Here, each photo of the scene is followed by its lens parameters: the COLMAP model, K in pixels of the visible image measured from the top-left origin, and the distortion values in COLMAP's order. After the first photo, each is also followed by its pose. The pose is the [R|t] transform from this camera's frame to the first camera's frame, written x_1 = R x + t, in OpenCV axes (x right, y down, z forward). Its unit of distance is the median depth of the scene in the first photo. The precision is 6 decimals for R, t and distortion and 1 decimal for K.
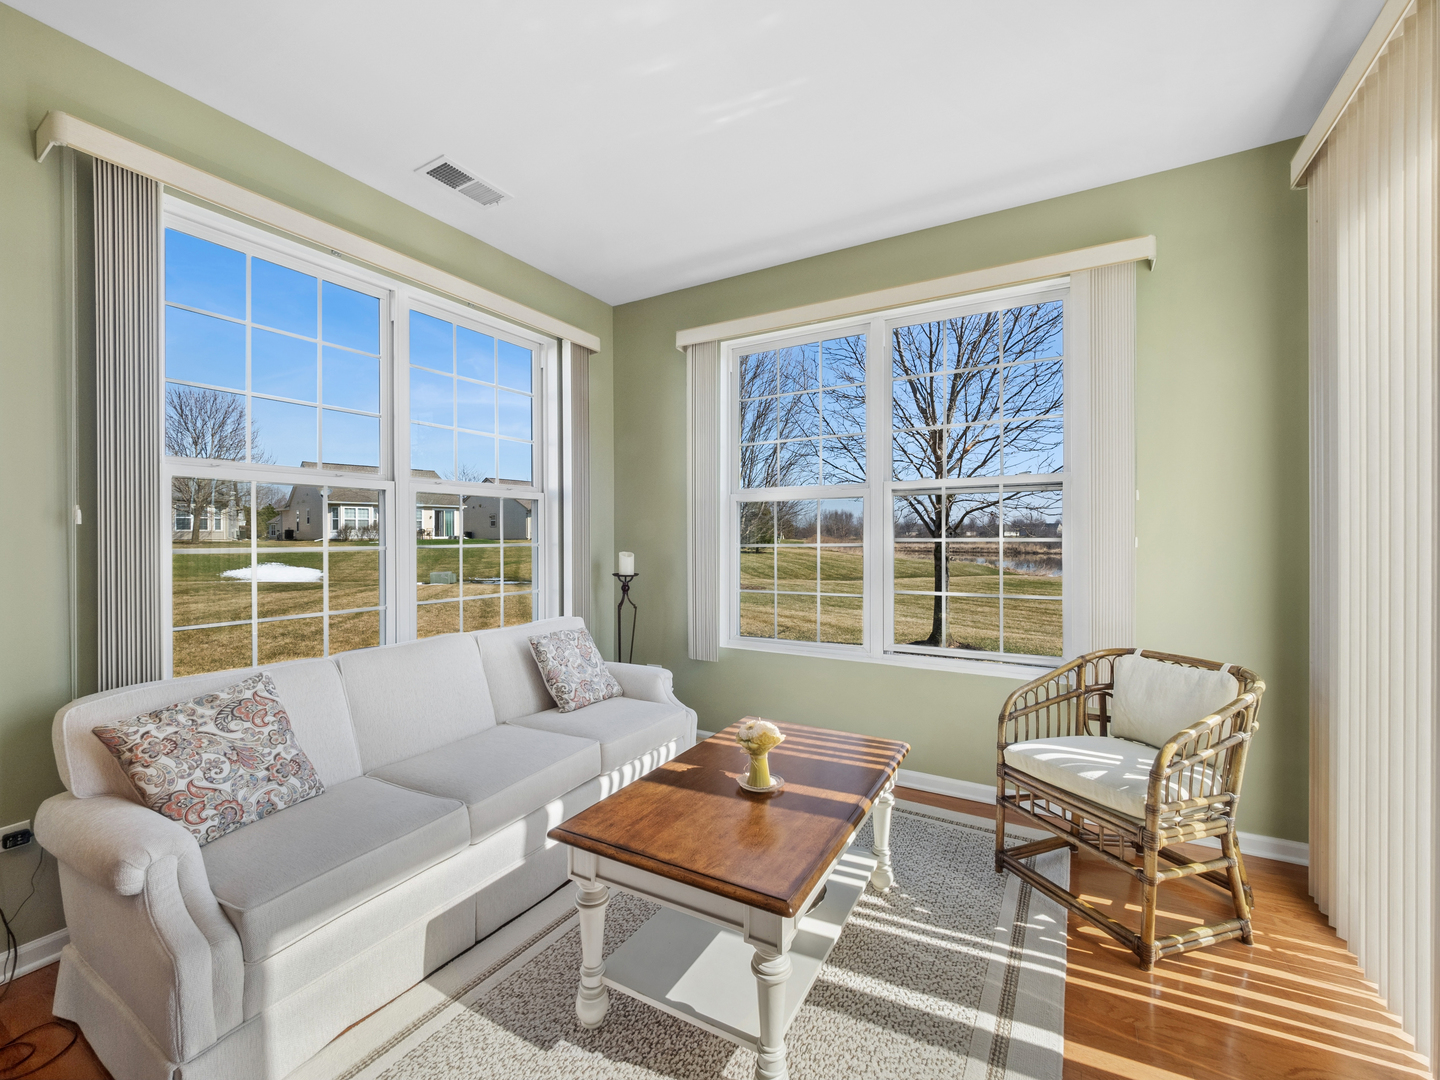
lens RADIAL K [[602.5, 0, 720.0], [0, 602.5, 540.0], [0, 0, 1]] dist [-0.004495, -0.000343]
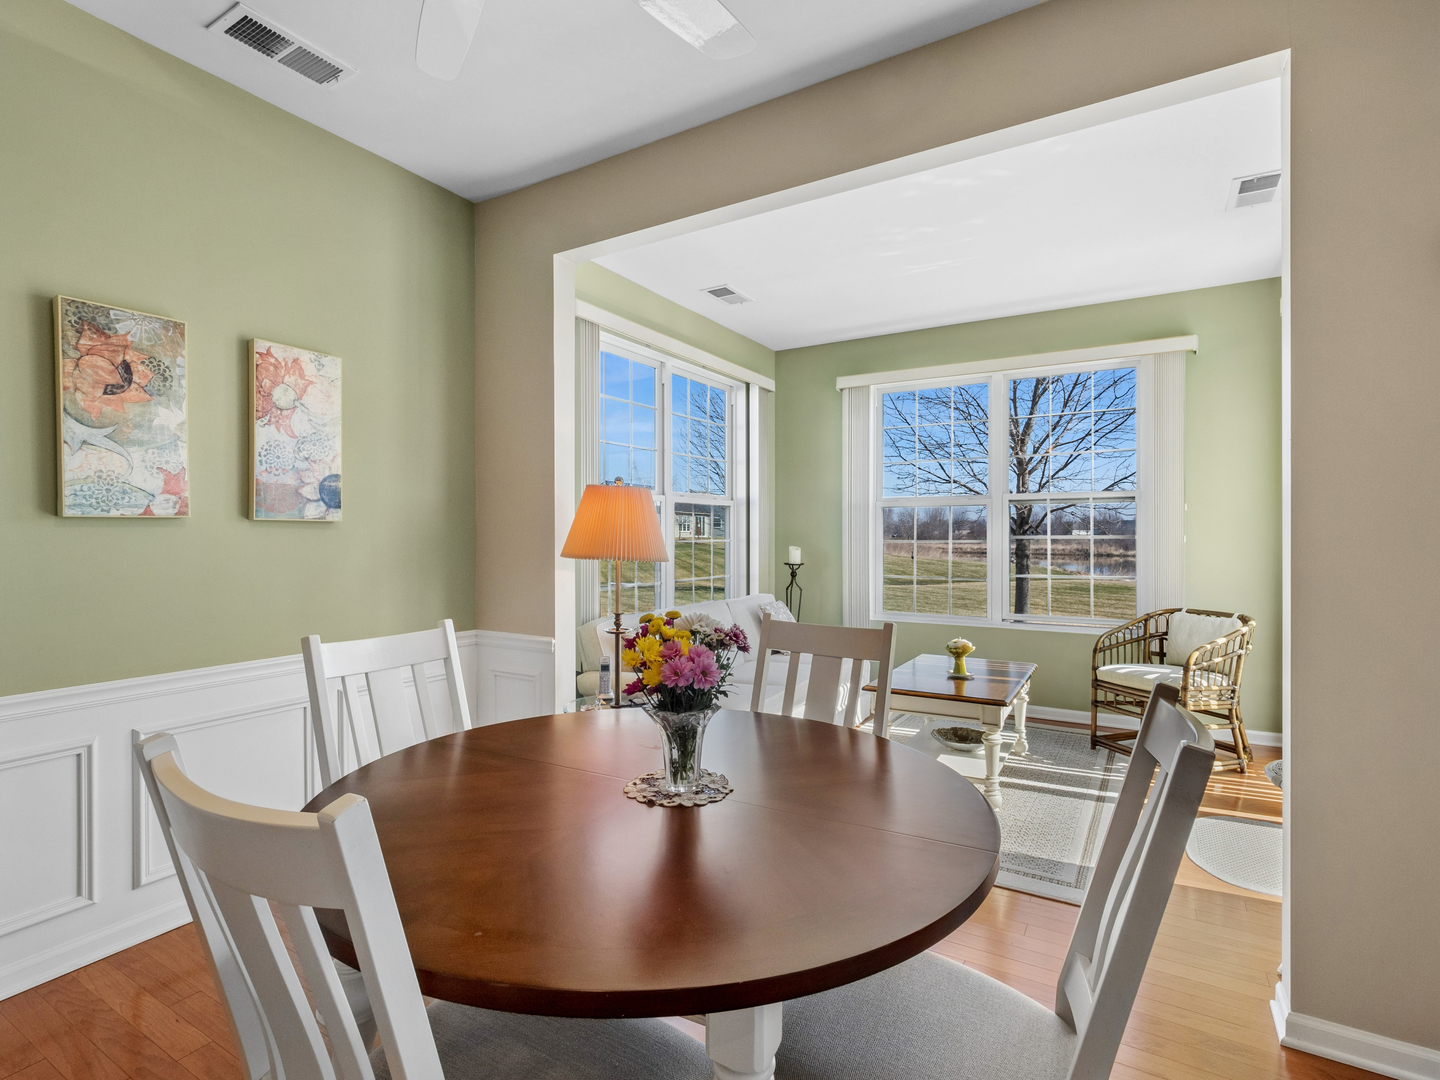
lens RADIAL K [[713.9, 0, 720.0], [0, 713.9, 540.0], [0, 0, 1]] dist [0.002867, -0.000586]
pose [[0.999915, 0.001698, -0.012915, -0.466856], [-0.001682, 0.999998, 0.001314, 0.007118], [0.012917, -0.001292, 0.999916, -0.840953]]
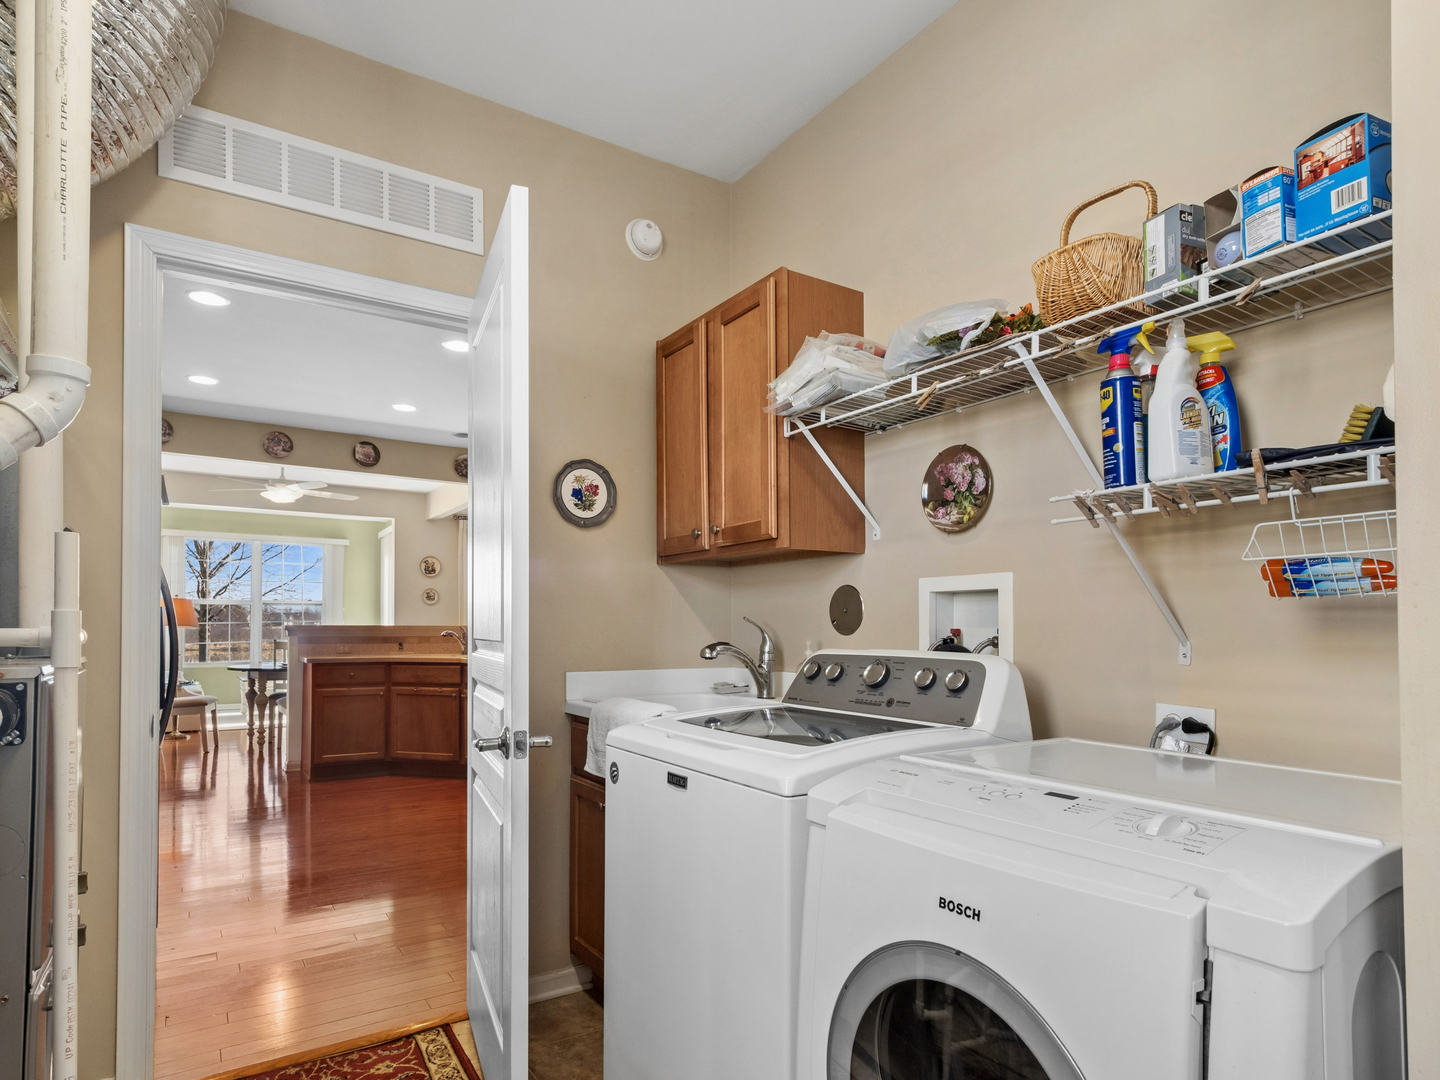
lens RADIAL K [[788.6, 0, 720.0], [0, 788.6, 618.5], [0, 0, 1]] dist [0.002306, 0.000996]
pose [[0.438925, 0.013242, 0.898426, -2.793538], [0.001866, 0.999876, -0.015649, 0.066722], [-0.898522, 0.008545, 0.438846, -3.377296]]
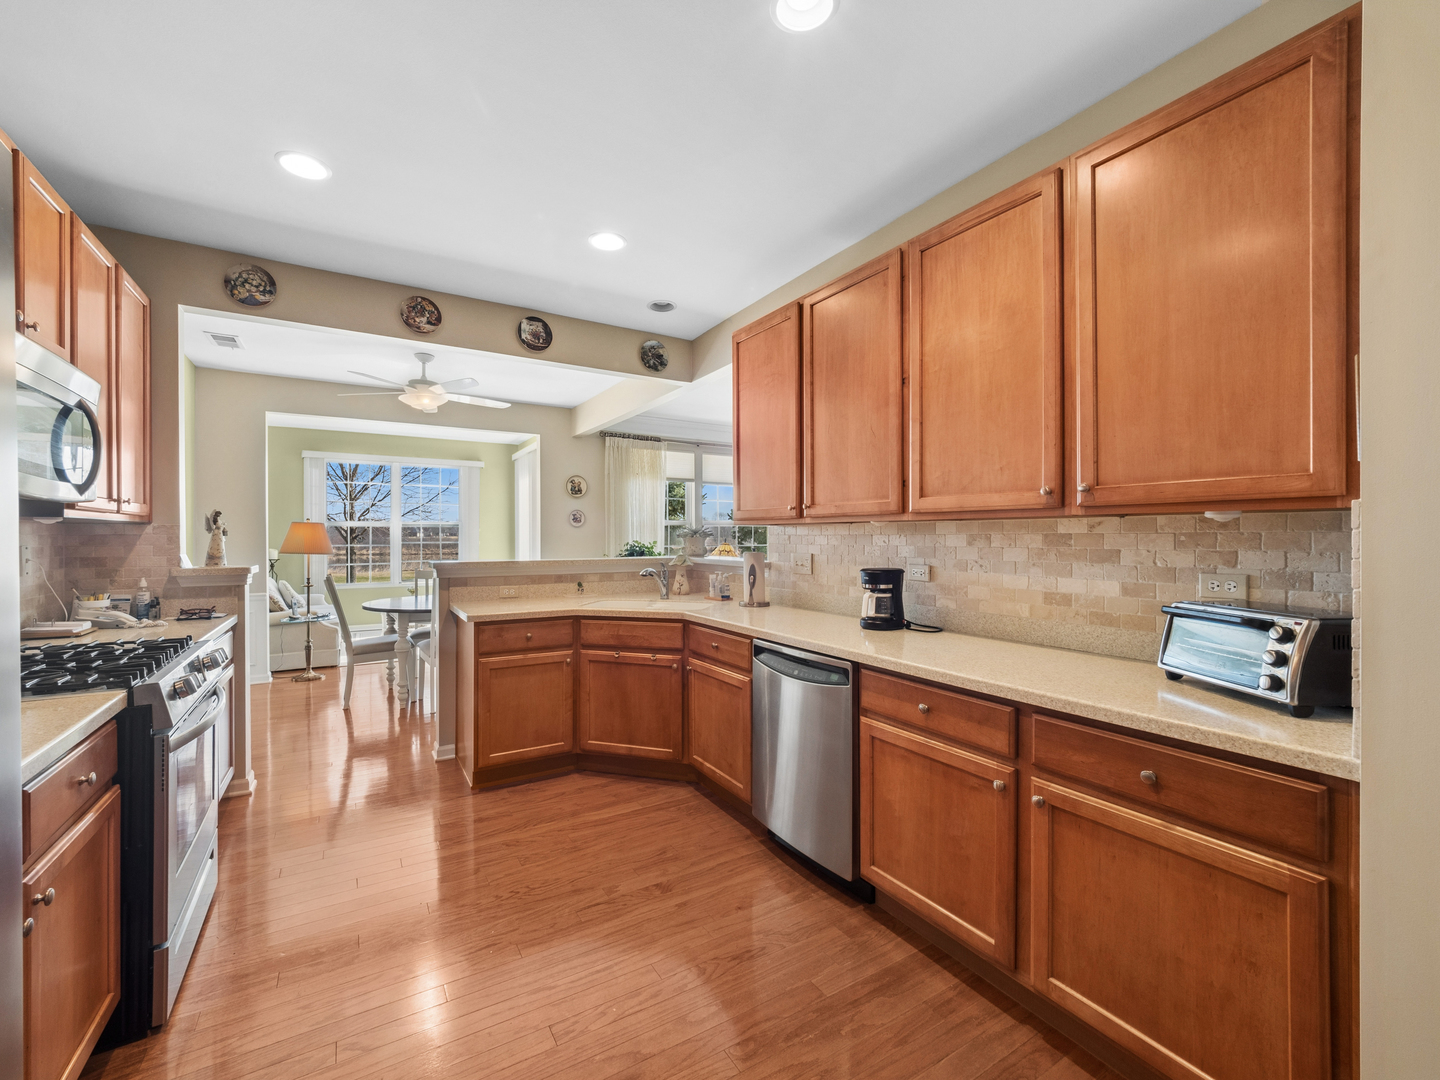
lens RADIAL K [[602.5, 0, 720.0], [0, 602.5, 540.0], [0, 0, 1]] dist [-0.004495, -0.000343]
pose [[0.473660, -0.002351, 0.880704, -2.016123], [0.004037, 0.999992, 0.000498, -0.009345], [-0.880698, 0.003320, 0.473666, -2.214856]]
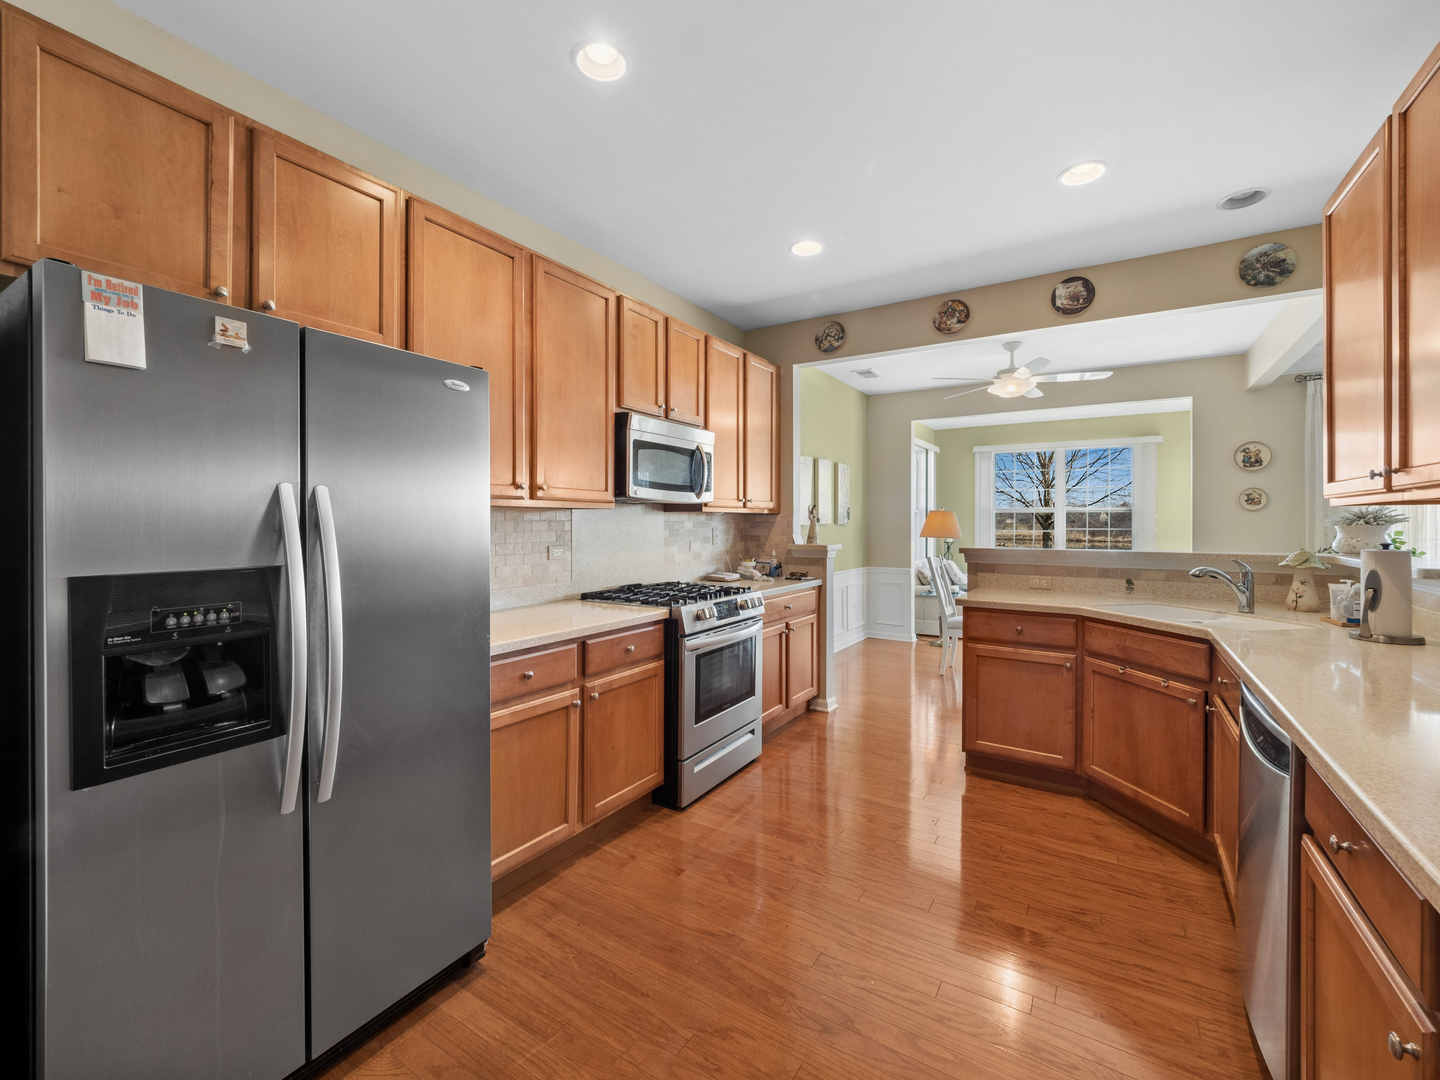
lens RADIAL K [[617.0, 0, 717.1], [0, 617.0, 526.9], [0, 0, 1]] dist [-0.003033, -0.000441]
pose [[0.999313, 0.005069, -0.036718, -1.619472], [-0.004996, 0.999985, 0.002083, -0.010093], [0.036728, -0.001898, 0.999324, -2.520450]]
